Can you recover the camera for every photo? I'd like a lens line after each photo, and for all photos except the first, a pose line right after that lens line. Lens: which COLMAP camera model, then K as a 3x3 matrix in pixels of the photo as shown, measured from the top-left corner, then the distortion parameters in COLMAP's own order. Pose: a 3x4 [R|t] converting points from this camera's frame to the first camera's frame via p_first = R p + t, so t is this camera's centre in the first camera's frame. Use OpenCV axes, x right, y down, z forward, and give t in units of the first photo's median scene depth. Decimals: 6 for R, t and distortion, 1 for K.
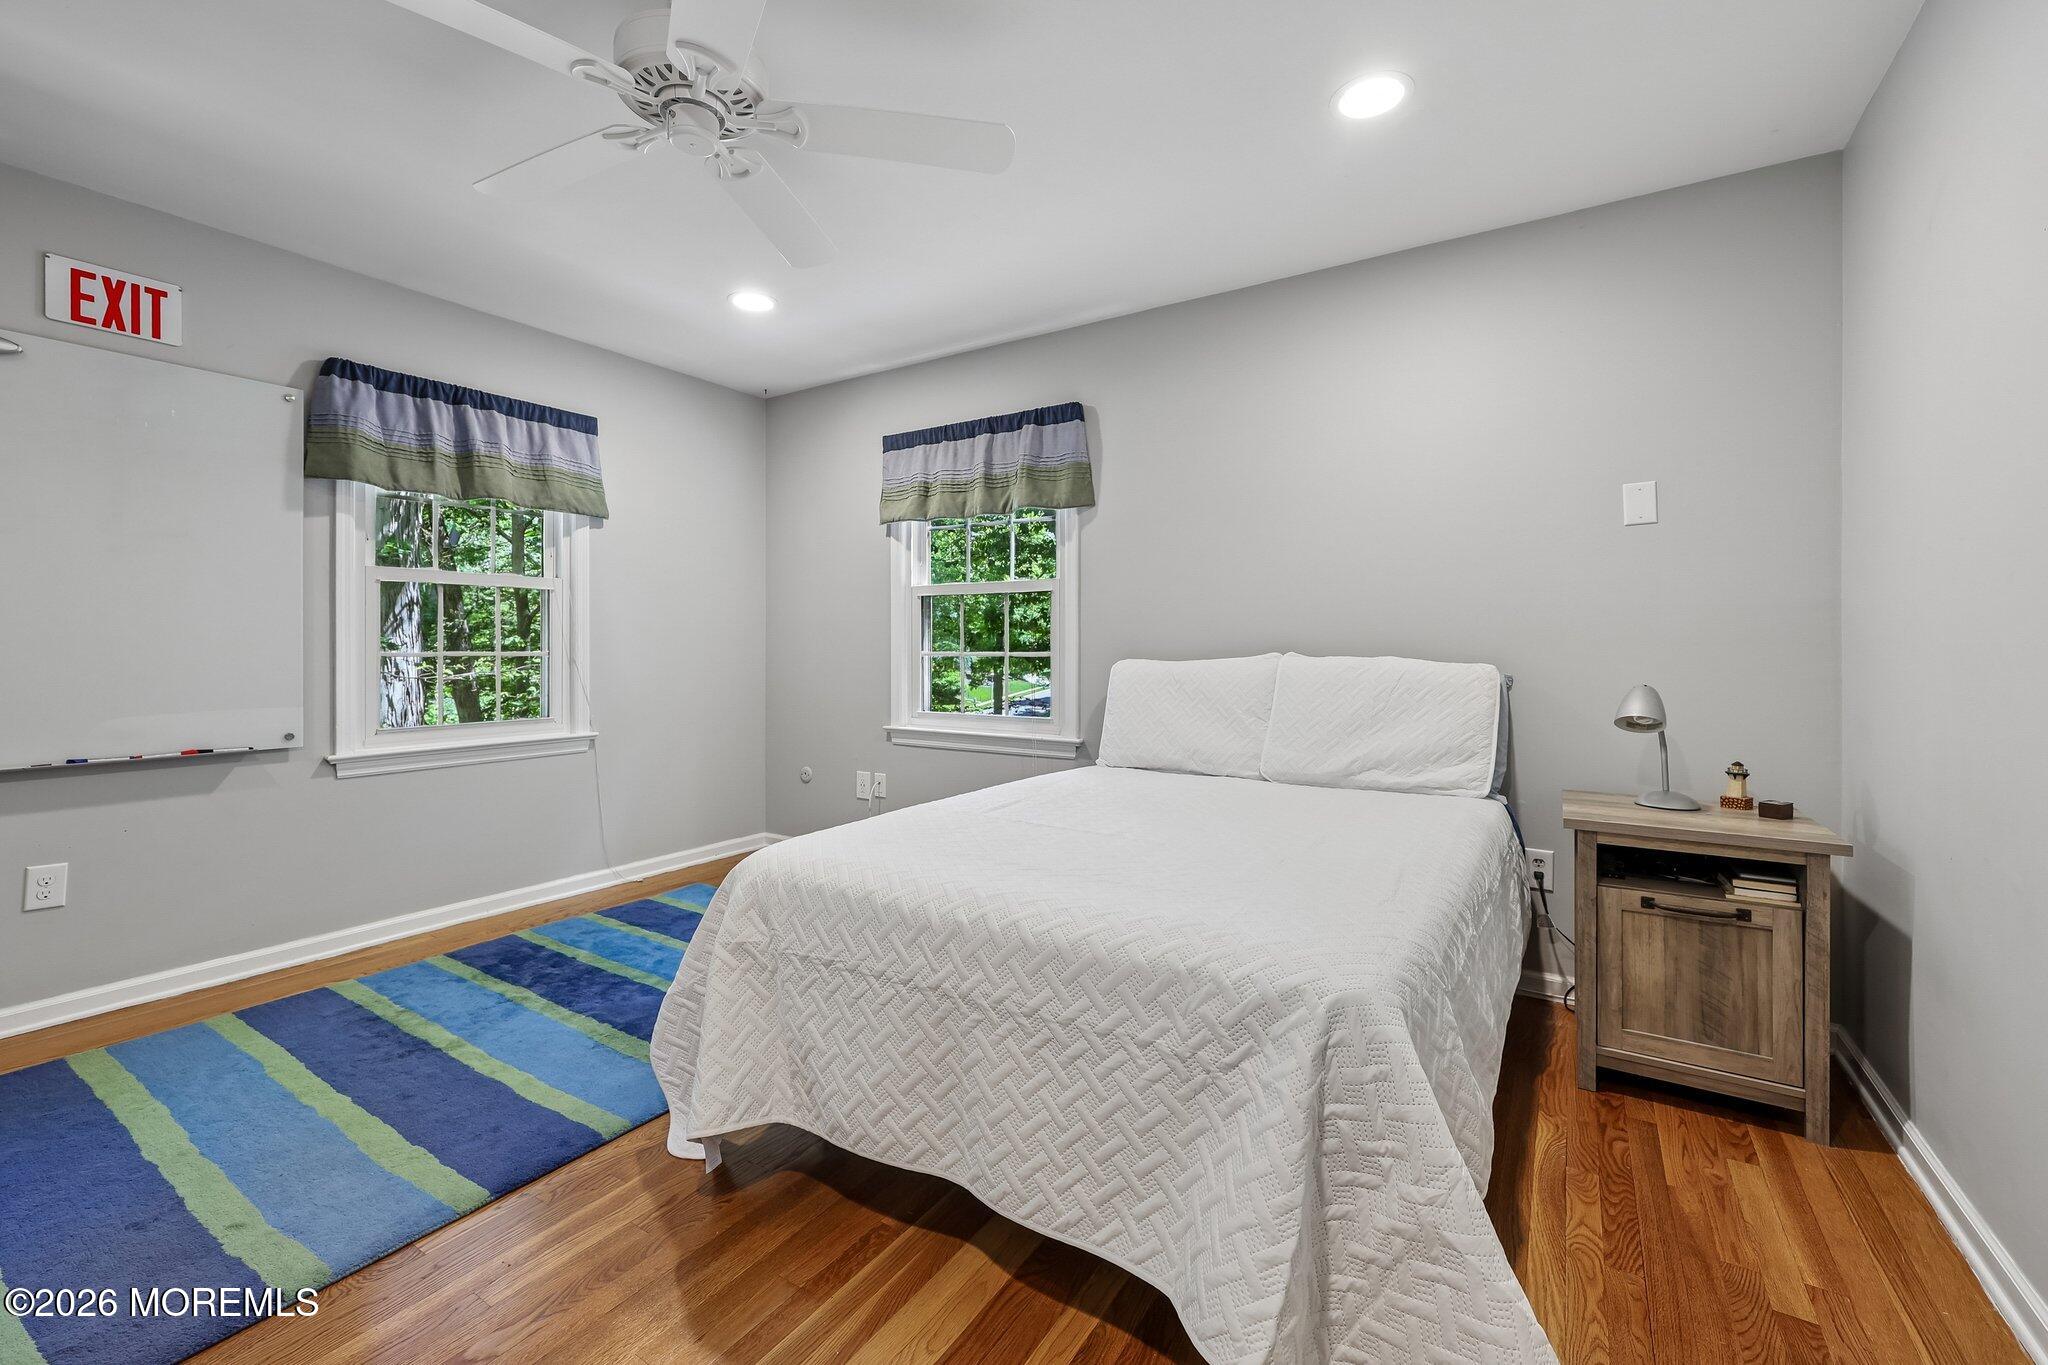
lens RADIAL K [[846.0, 0, 1003.6], [0, 846.0, 647.0], [0, 0, 1]] dist [-0.002297, 0.001434]
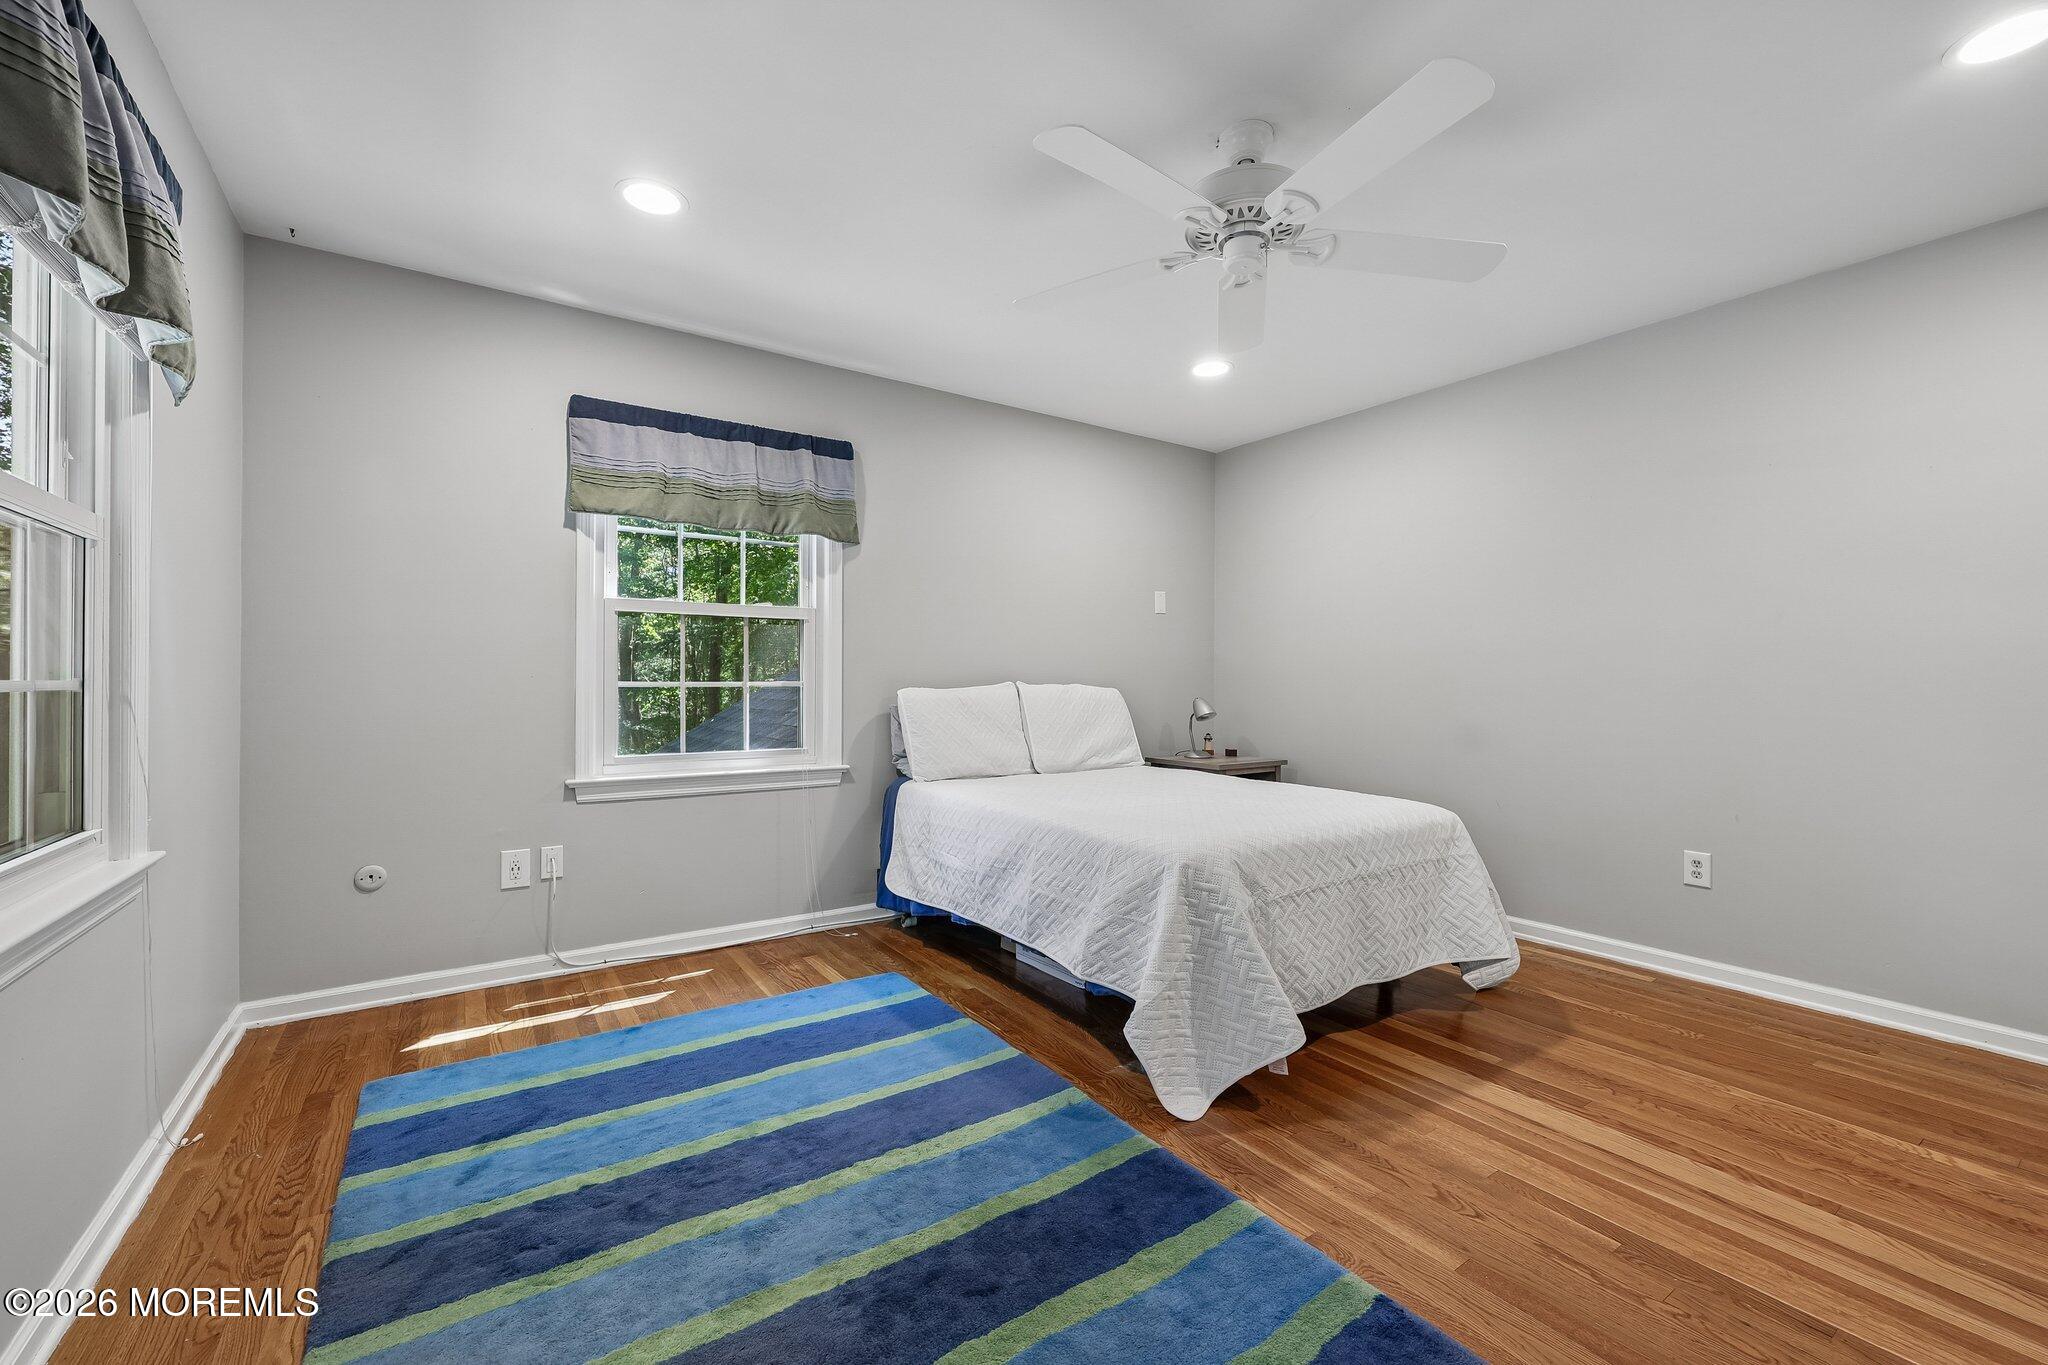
lens RADIAL K [[846.0, 0, 1007.9], [0, 846.0, 683.1], [0, 0, 1]] dist [-0.002297, 0.001434]
pose [[0.391827, -0.005249, 0.920024, -0.736875], [-0.005598, 0.999952, 0.008089, -0.001480], [-0.920022, -0.008320, 0.391779, 0.375709]]
